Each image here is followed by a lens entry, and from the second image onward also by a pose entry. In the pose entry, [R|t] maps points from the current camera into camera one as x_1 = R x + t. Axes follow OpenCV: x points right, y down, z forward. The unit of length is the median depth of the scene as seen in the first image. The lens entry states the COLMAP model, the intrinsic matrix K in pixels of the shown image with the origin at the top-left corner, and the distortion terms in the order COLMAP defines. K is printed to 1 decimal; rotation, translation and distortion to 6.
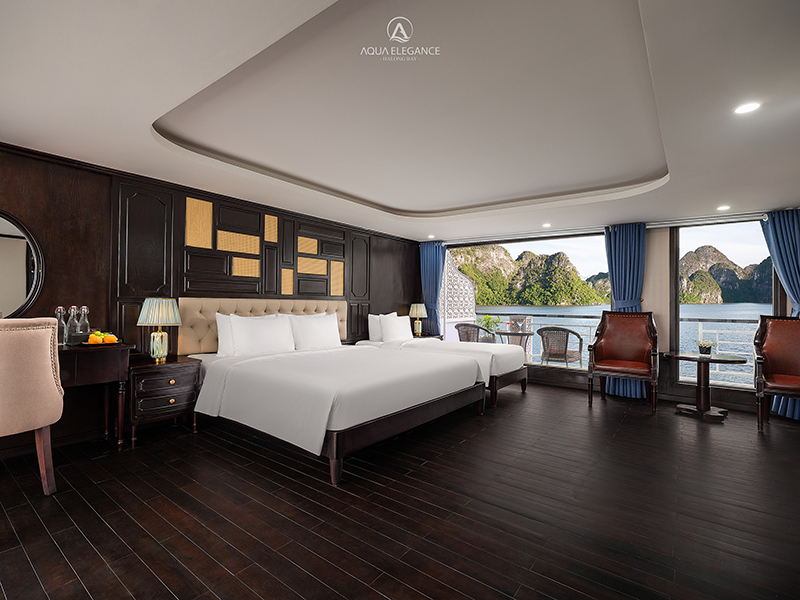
lens RADIAL K [[383.7, 0, 393.9], [0, 383.7, 296.1], [0, 0, 1]] dist [-0.000669, -0.000046]
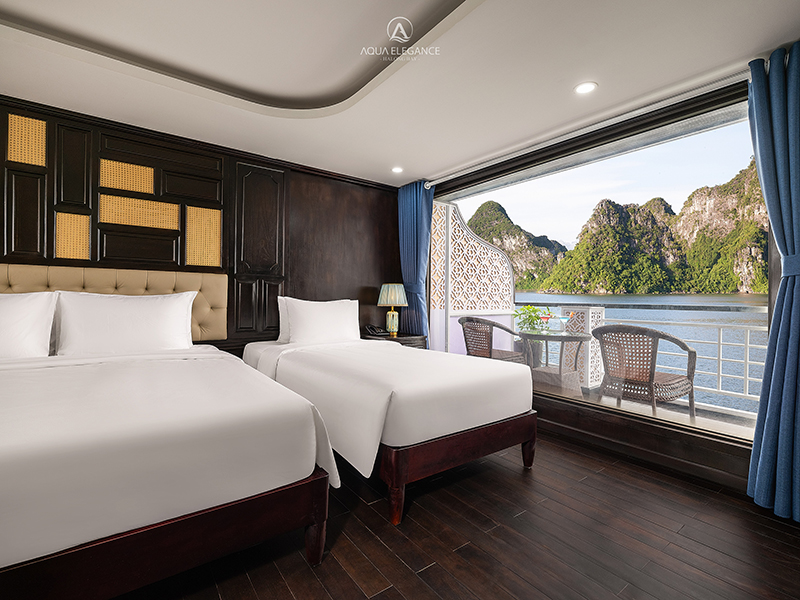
lens RADIAL K [[364.1, 0, 397.7], [0, 364.1, 297.5], [0, 0, 1]] dist [-0.000387, 0.000116]
pose [[0.962782, 0.002523, -0.270266, 0.303536], [0.001369, 0.999898, 0.014210, 0.042193], [0.270275, -0.014051, 0.962681, 0.541540]]
